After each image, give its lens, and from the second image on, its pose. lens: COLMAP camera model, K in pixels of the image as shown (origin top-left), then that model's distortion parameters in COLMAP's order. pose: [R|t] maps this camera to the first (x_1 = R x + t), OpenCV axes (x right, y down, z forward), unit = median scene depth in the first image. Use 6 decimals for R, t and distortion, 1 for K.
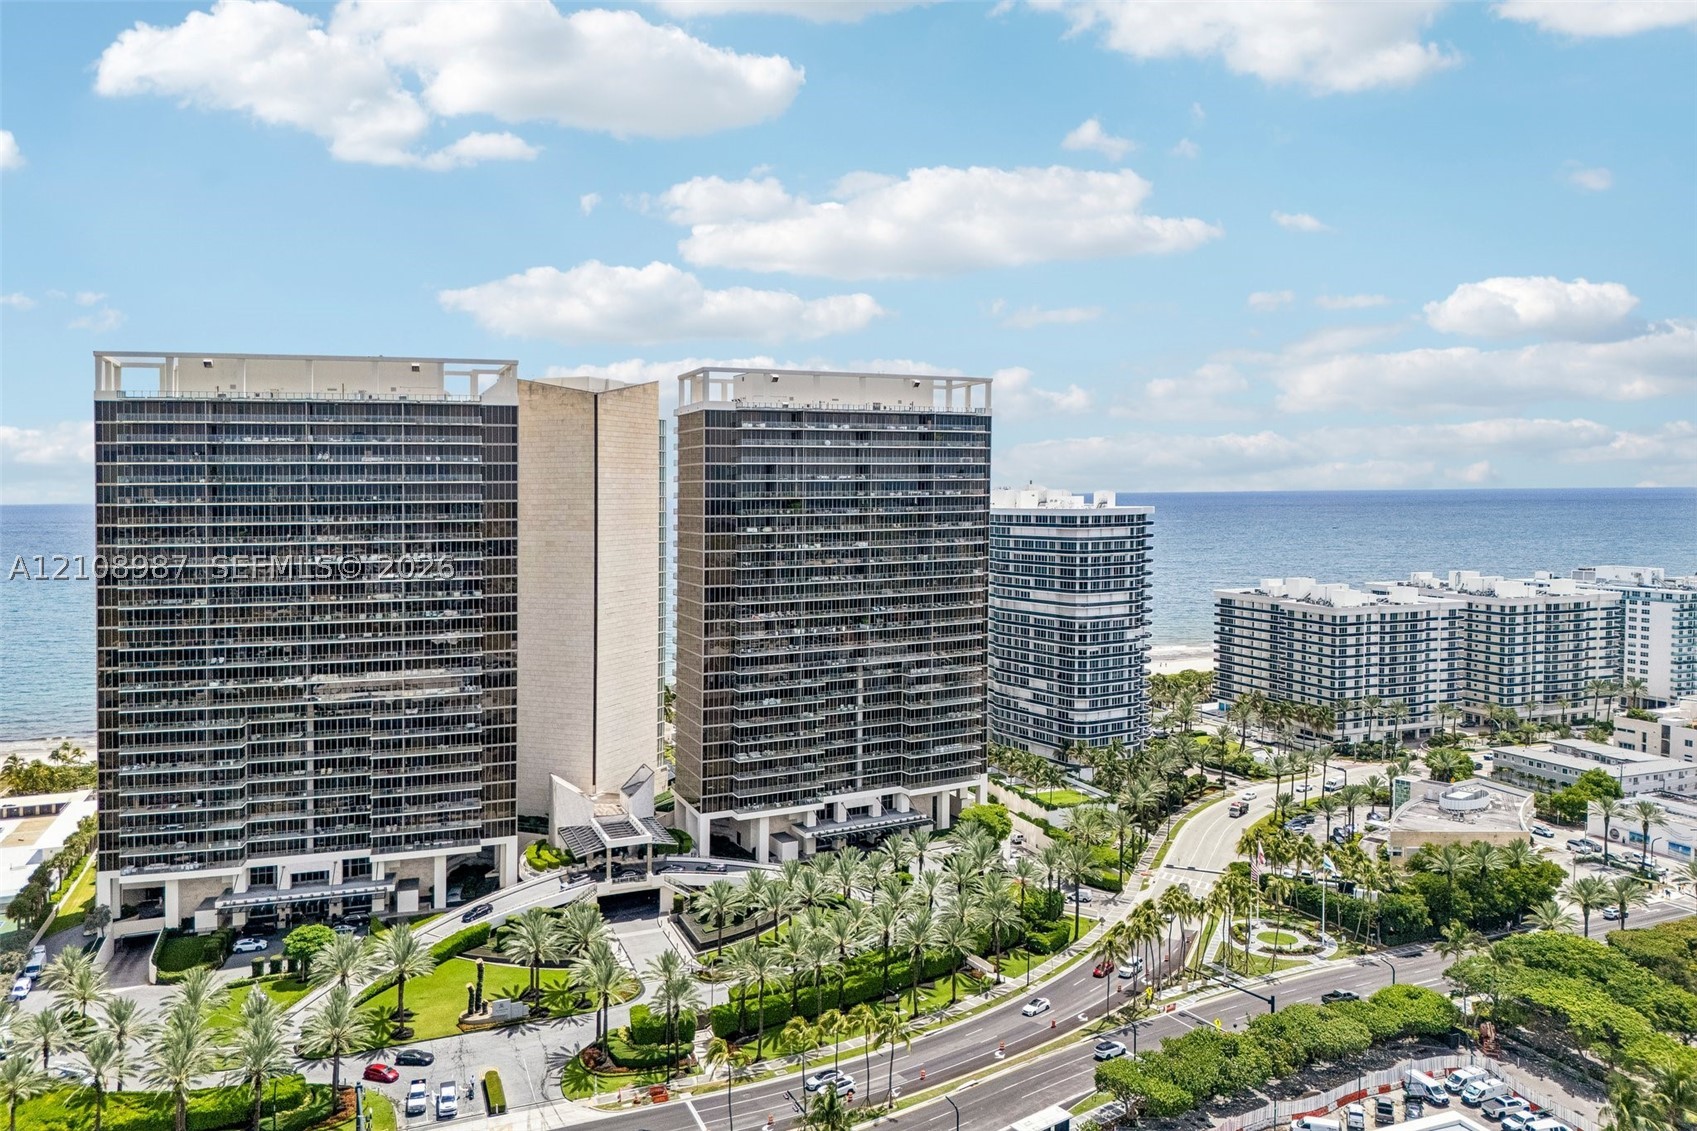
lens RADIAL K [[1250.0, 0, 849.3], [0, 1250.0, 559.3], [0, 0, 1]] dist [0.104383, -0.161087]
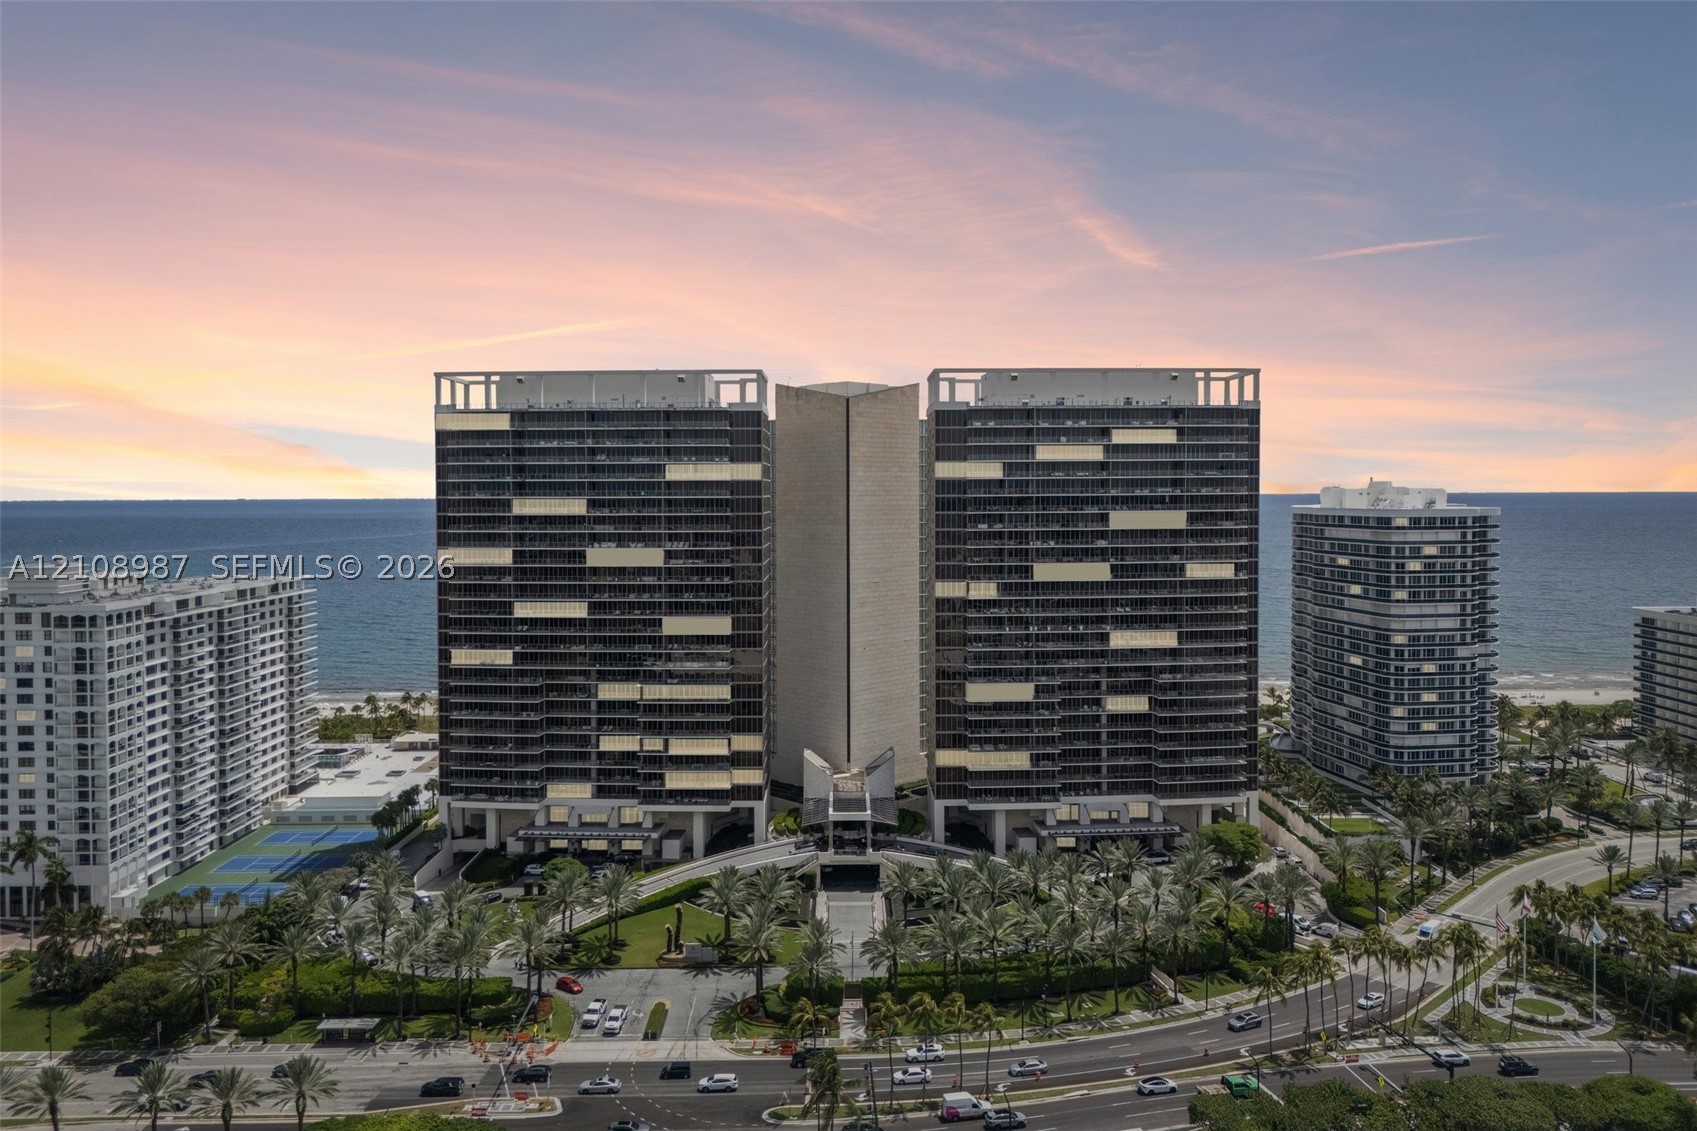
lens RADIAL K [[1241.2, 0, 851.7], [0, 1241.2, 557.9], [0, 0, 1]] dist [0.067995, -0.068761]
pose [[0.927304, 0.024882, -0.373481, 0.210981], [-0.024629, 0.999682, 0.005449, -0.000757], [0.373498, 0.004145, 0.927622, 0.023911]]
